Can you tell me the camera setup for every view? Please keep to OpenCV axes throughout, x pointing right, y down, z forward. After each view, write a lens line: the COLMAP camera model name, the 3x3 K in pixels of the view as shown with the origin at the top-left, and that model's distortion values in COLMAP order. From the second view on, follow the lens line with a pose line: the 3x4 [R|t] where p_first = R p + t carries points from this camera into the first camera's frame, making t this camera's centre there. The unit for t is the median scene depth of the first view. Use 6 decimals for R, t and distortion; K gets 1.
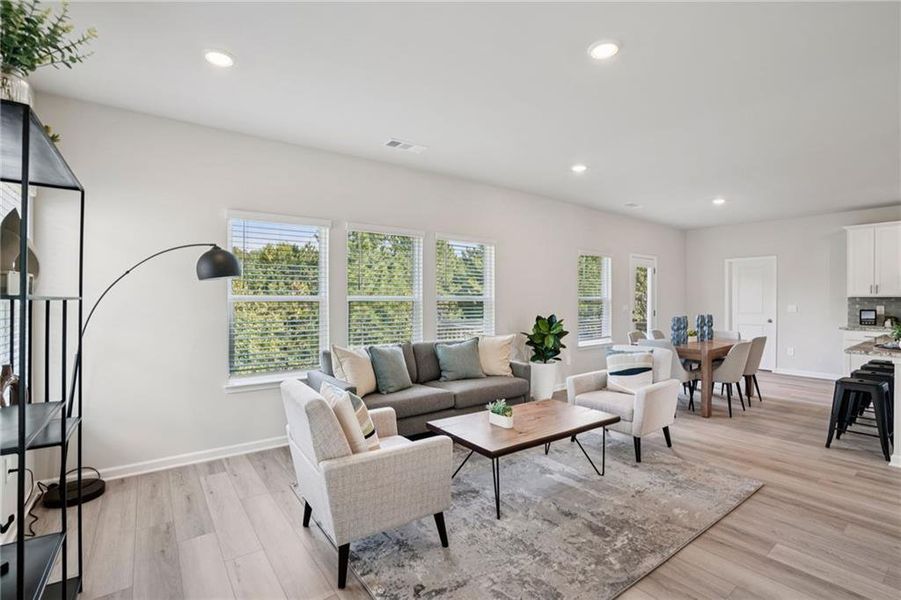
lens RADIAL K [[416.1, 0, 444.4], [0, 416.1, 295.8], [0, 0, 1]] dist [-0.055569, 0.018332]
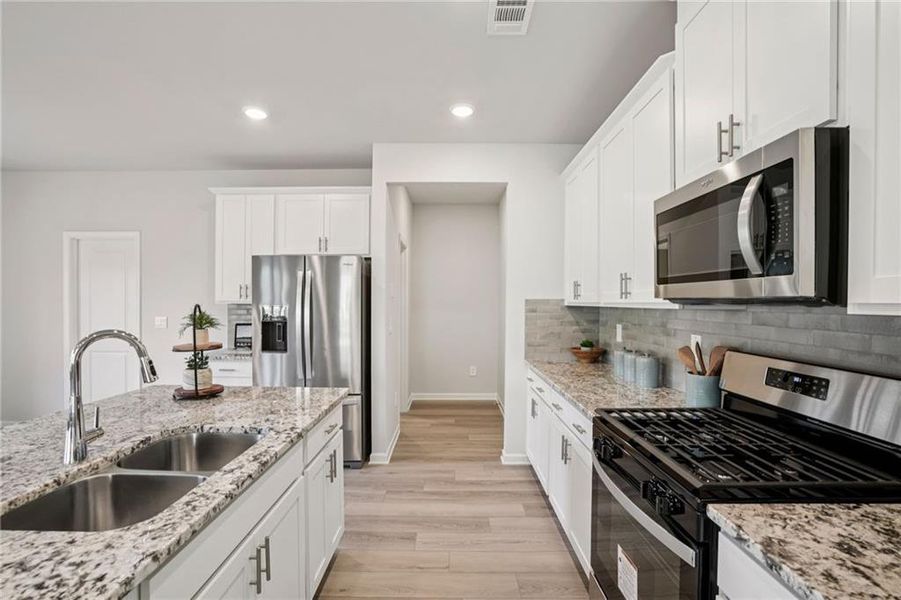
lens RADIAL K [[416.1, 0, 449.3], [0, 416.1, 305.5], [0, 0, 1]] dist [-0.055569, 0.018332]
pose [[0.597645, -0.002462, 0.801757, 0.746521], [-0.011919, 0.999857, 0.011955, -0.006009], [-0.801672, -0.016701, 0.597531, 0.350274]]
